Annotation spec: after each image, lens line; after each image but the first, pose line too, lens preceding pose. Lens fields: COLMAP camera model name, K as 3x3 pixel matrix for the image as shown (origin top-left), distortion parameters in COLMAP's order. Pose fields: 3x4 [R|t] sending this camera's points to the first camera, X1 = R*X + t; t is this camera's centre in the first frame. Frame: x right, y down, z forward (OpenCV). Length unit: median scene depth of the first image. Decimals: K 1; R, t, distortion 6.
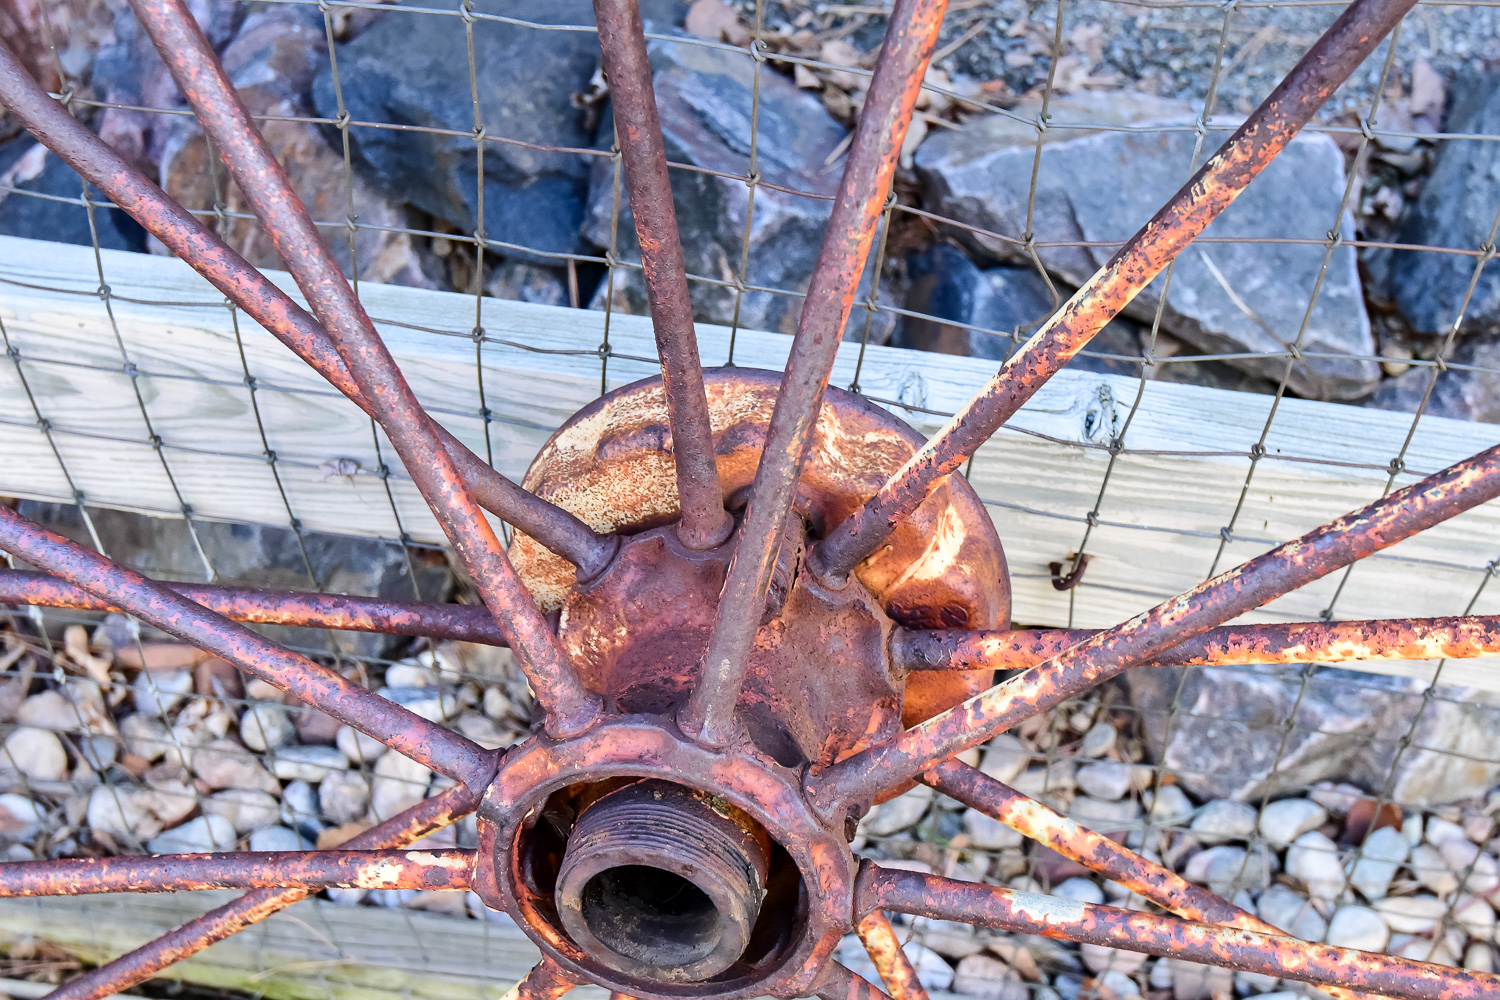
lens RADIAL K [[2189.4, 0, 750.0], [0, 2189.4, 500.0], [0, 0, 1]] dist [0.049419, -0.006628]
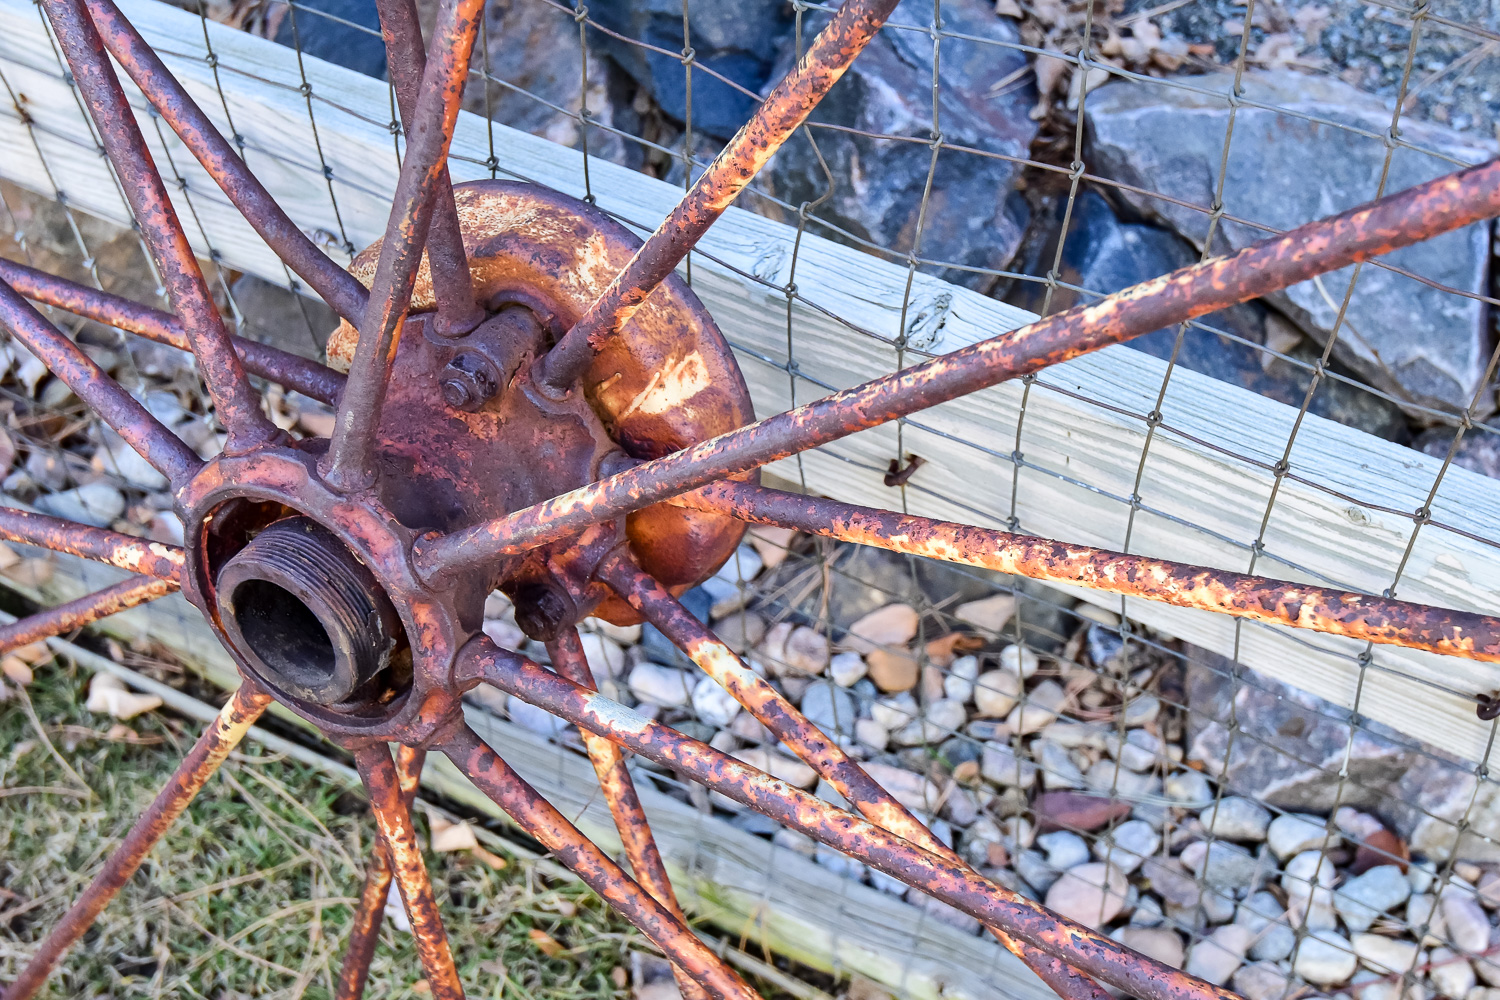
lens RADIAL K [[2189.4, 0, 750.0], [0, 2189.4, 500.0], [0, 0, 1]] dist [0.049419, -0.006628]
pose [[0.943688, 0.228992, -0.238780, 0.225366], [-0.224106, 0.973392, 0.047796, 0.008862], [0.243371, 0.008408, 0.969897, -0.014283]]
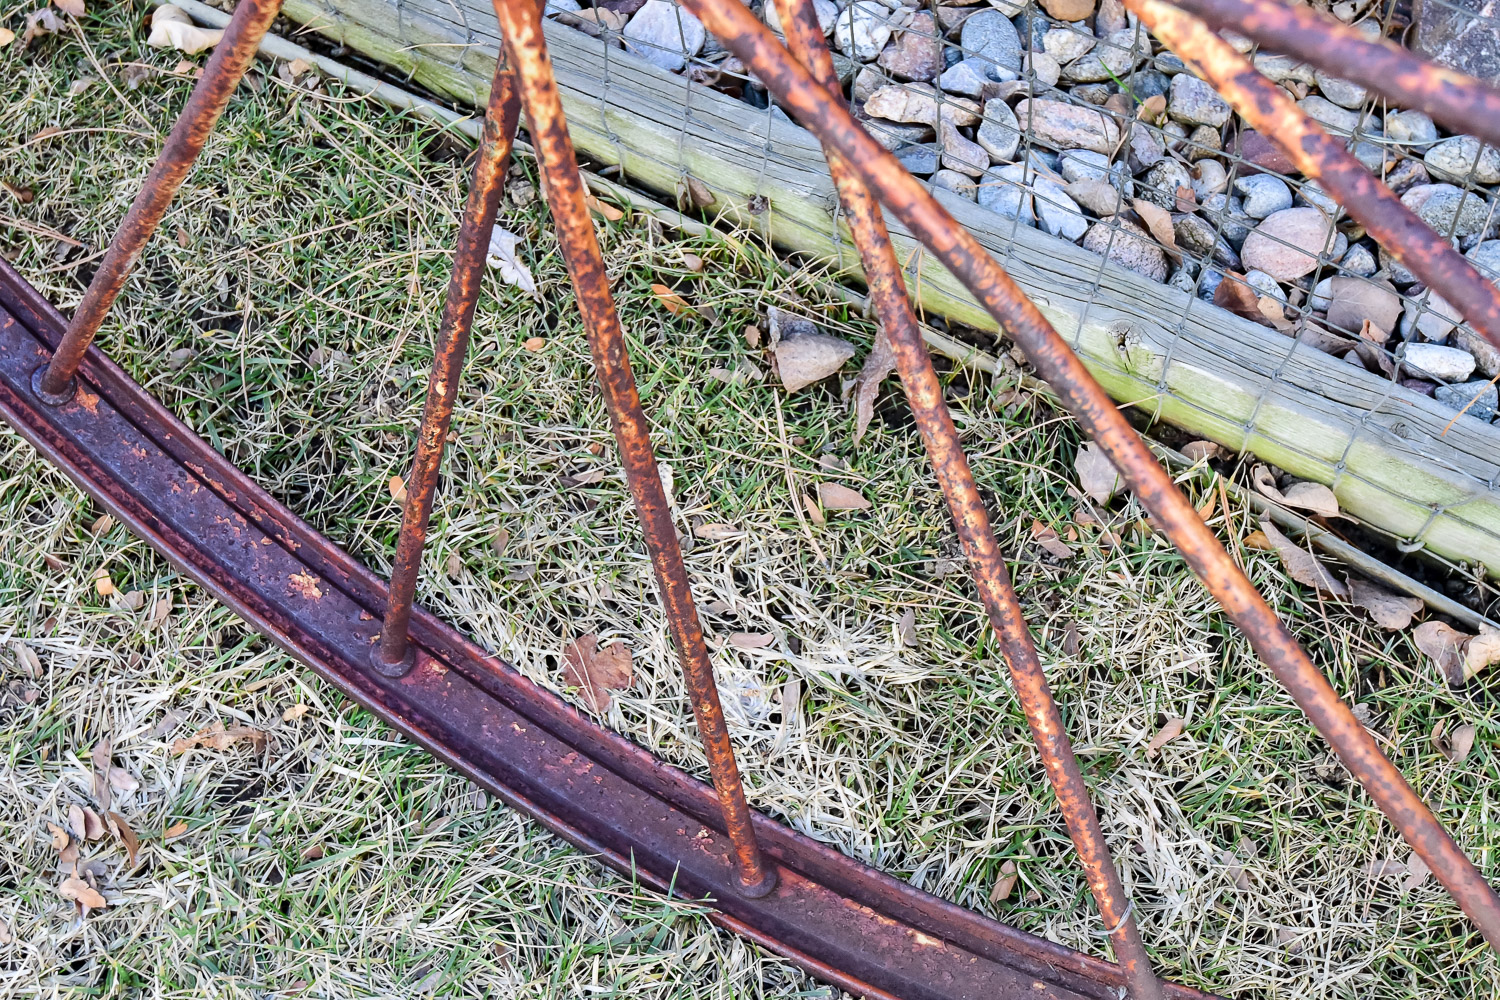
lens RADIAL K [[2189.4, 0, 750.0], [0, 2189.4, 500.0], [0, 0, 1]] dist [0.049419, -0.006628]
pose [[0.933657, 0.288223, -0.212632, 0.186600], [-0.227917, 0.936056, 0.268055, 0.110553], [0.276295, -0.201809, 0.939646, 0.094641]]
